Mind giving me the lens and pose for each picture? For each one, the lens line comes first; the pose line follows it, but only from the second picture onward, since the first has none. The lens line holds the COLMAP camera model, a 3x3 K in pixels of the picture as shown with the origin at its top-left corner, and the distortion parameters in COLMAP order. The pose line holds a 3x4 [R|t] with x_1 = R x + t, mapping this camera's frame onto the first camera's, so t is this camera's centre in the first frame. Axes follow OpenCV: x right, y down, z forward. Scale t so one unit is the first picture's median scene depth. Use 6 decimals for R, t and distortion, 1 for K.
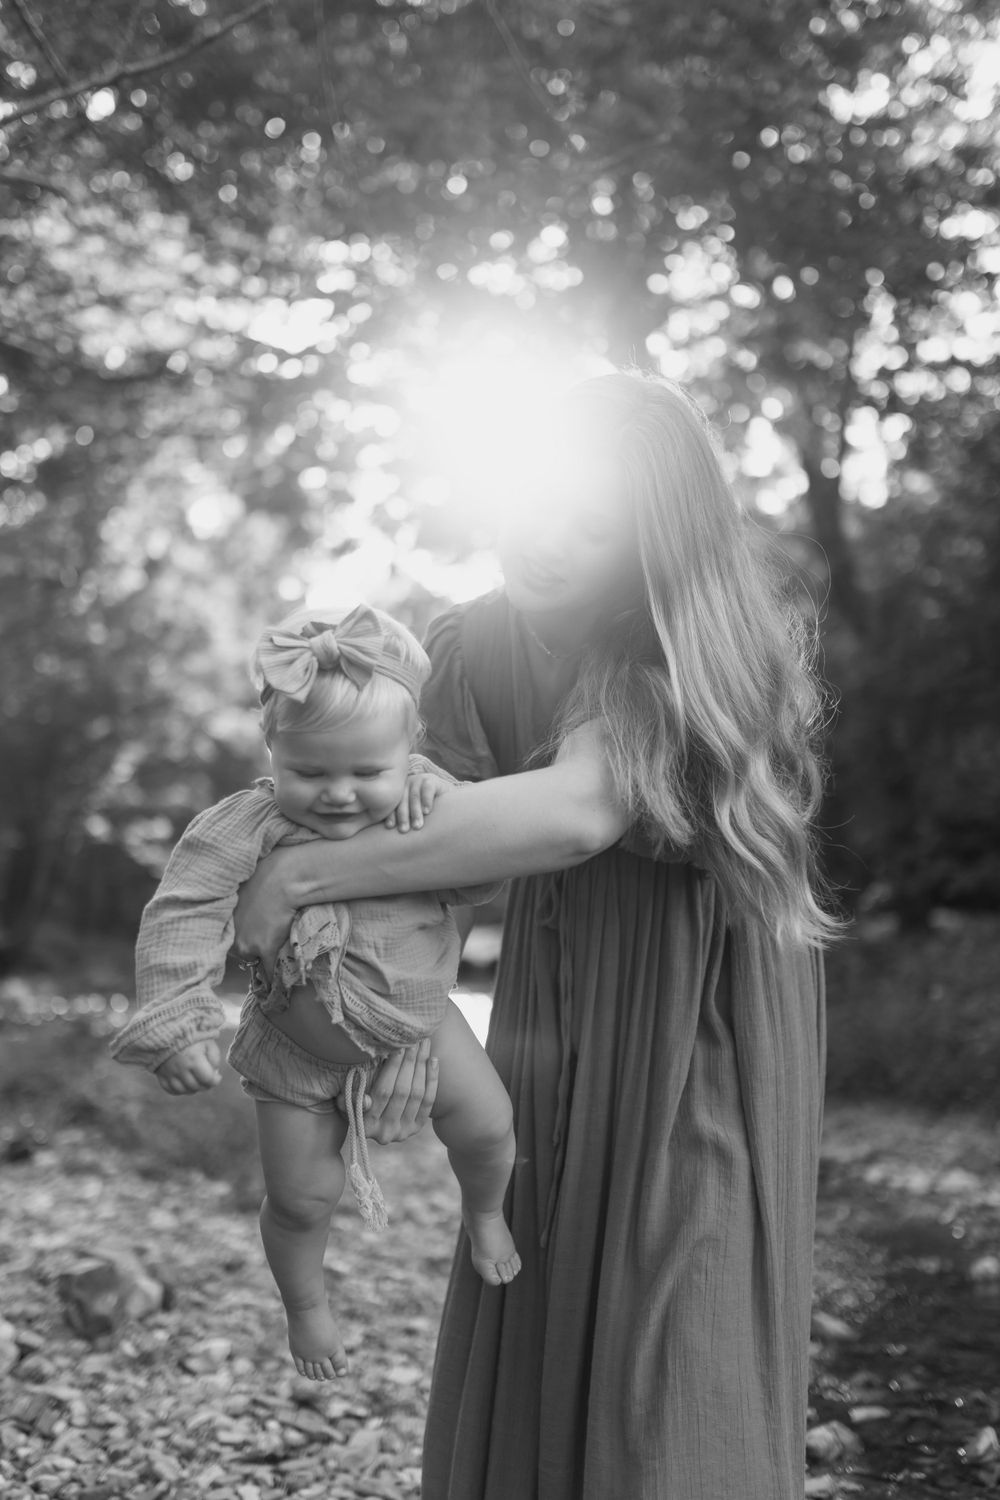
lens RADIAL K [[1497.4, 0, 500.0], [0, 1497.4, 750.0], [0, 0, 1]] dist [0.003598, 0.000960]
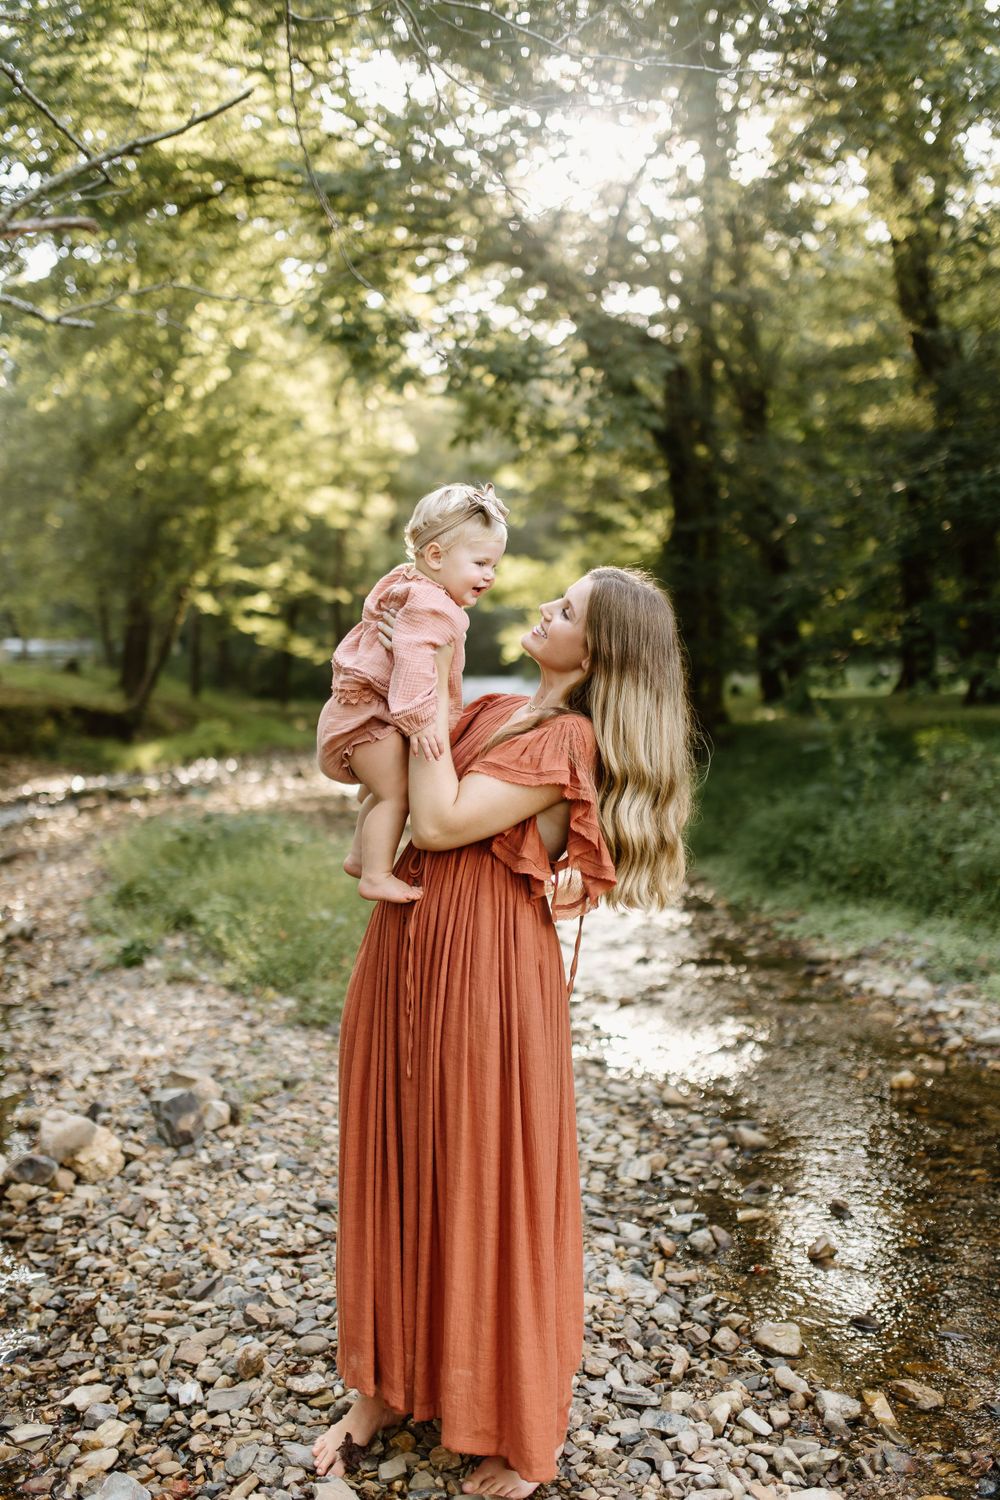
lens RADIAL K [[1473.6, 0, 492.9], [0, 1473.6, 773.5], [0, 0, 1]] dist [0.002530, 0.002859]
pose [[0.996918, -0.004879, -0.078293, 0.129427], [0.020318, 0.980065, 0.197634, -0.217209], [0.075768, -0.198616, 0.977144, -0.232434]]
